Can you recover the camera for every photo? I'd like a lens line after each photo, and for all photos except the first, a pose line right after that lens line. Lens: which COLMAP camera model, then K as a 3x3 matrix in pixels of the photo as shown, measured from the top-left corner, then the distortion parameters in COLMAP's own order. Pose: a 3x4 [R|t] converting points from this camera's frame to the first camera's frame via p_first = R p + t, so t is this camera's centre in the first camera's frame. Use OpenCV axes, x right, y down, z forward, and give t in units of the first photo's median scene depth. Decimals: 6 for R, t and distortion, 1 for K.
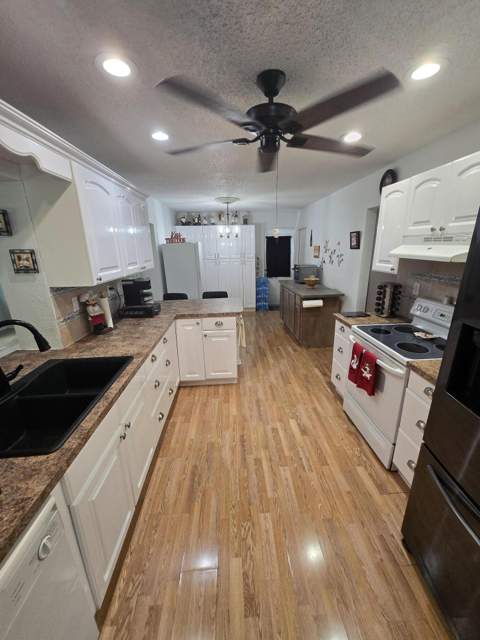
lens RADIAL K [[259.8, 0, 240.0], [0, 259.8, 320.0], [0, 0, 1]] dist [-0.001923, -0.000049]
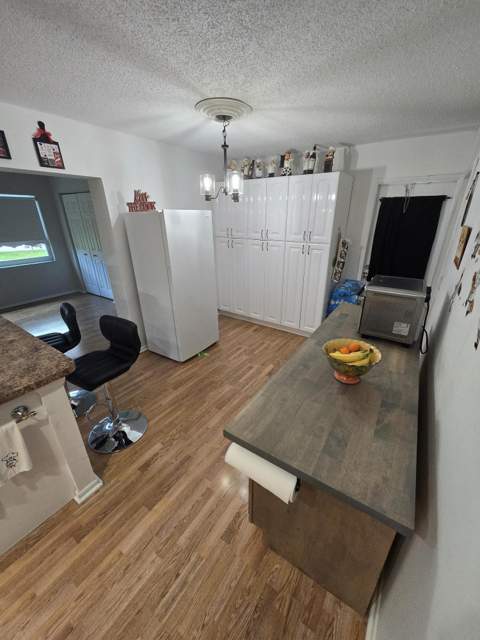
lens RADIAL K [[259.8, 0, 240.0], [0, 259.8, 320.0], [0, 0, 1]] dist [-0.001923, -0.000049]
pose [[0.797910, 0.241425, -0.552317, 0.235162], [-0.174233, 0.969549, 0.172096, -0.154068], [0.577047, -0.041085, 0.815677, 0.498096]]
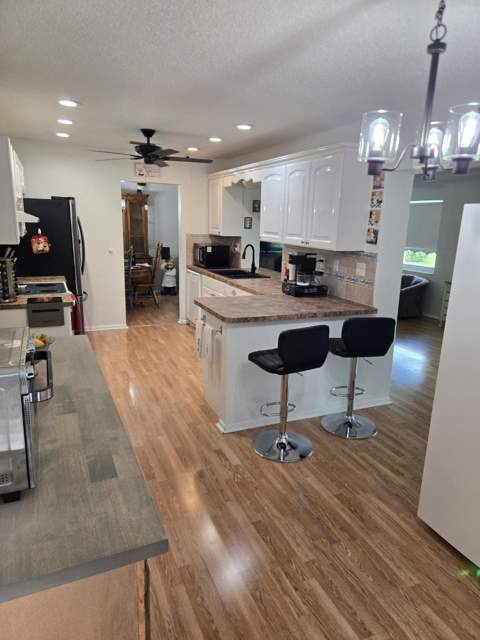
lens RADIAL K [[423.5, 0, 240.0], [0, 423.5, 320.0], [0, 0, 1]] dist [-0.002830, -0.001377]
pose [[-0.934209, 0.081505, -0.347291, 0.153755], [-0.103789, 0.869329, 0.483213, -0.282438], [0.341294, 0.487466, -0.803676, 0.993888]]
